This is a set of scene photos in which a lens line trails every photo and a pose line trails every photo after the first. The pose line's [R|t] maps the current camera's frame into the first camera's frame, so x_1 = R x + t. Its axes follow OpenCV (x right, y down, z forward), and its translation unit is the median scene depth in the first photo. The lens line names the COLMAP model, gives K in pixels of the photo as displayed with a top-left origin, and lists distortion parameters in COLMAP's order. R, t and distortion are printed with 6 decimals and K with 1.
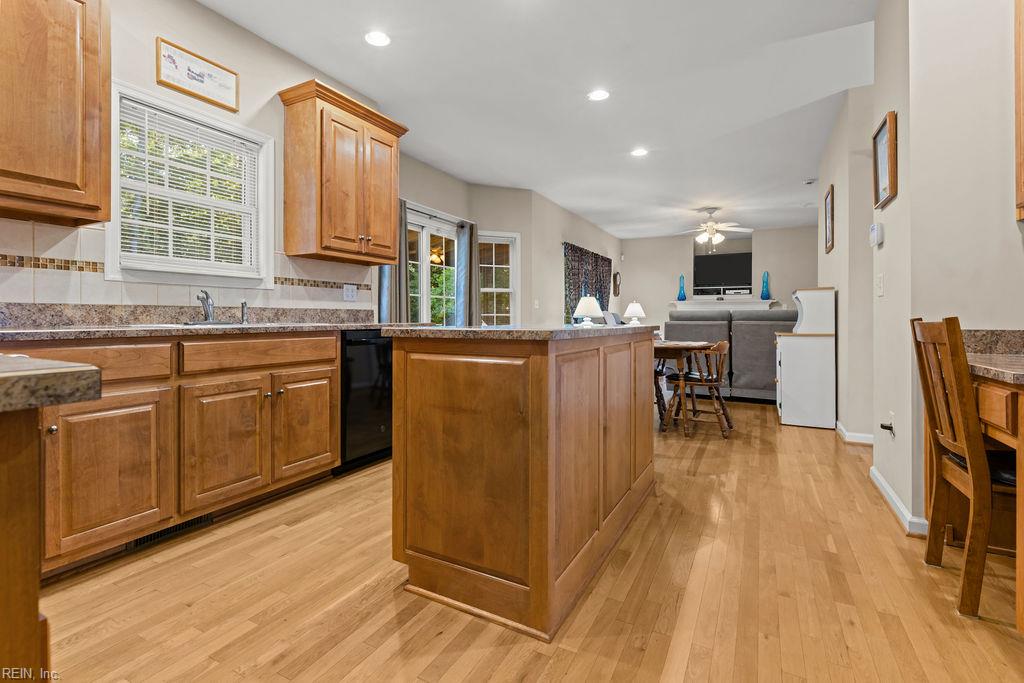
lens RADIAL K [[464.7, 0, 510.8], [0, 464.7, 321.1], [0, 0, 1]] dist [-0.000652, 0.000041]
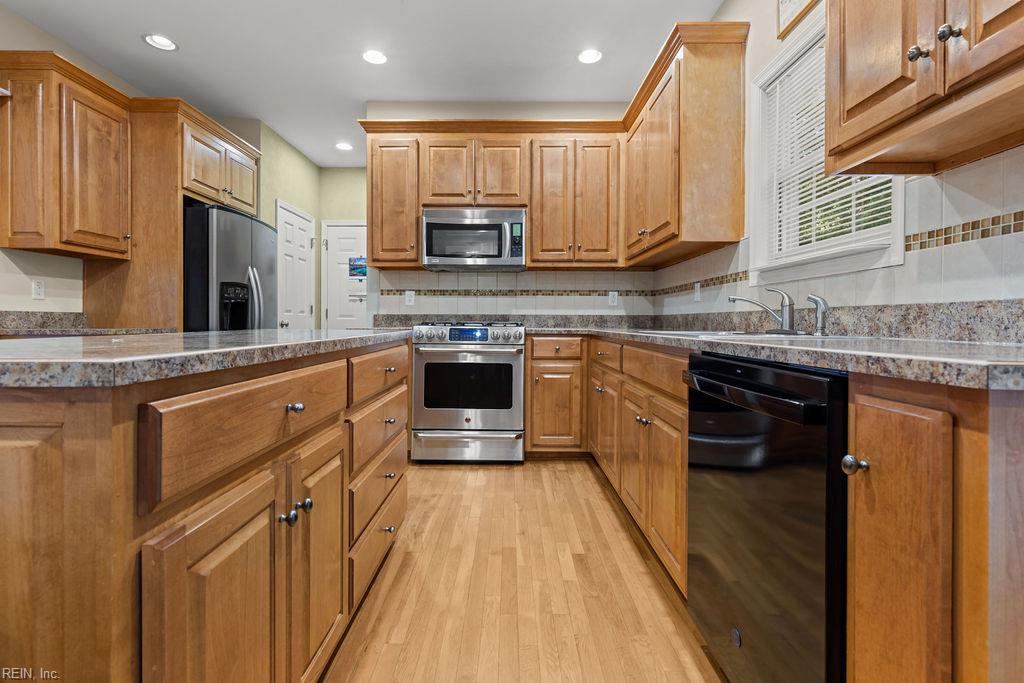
lens RADIAL K [[464.7, 0, 510.8], [0, 464.7, 321.1], [0, 0, 1]] dist [-0.000652, 0.000041]
pose [[-0.880621, 0.003119, -0.473811, 0.047960], [0.000420, 0.999983, 0.005801, -0.015095], [0.473821, 0.004910, -0.880608, 1.250405]]
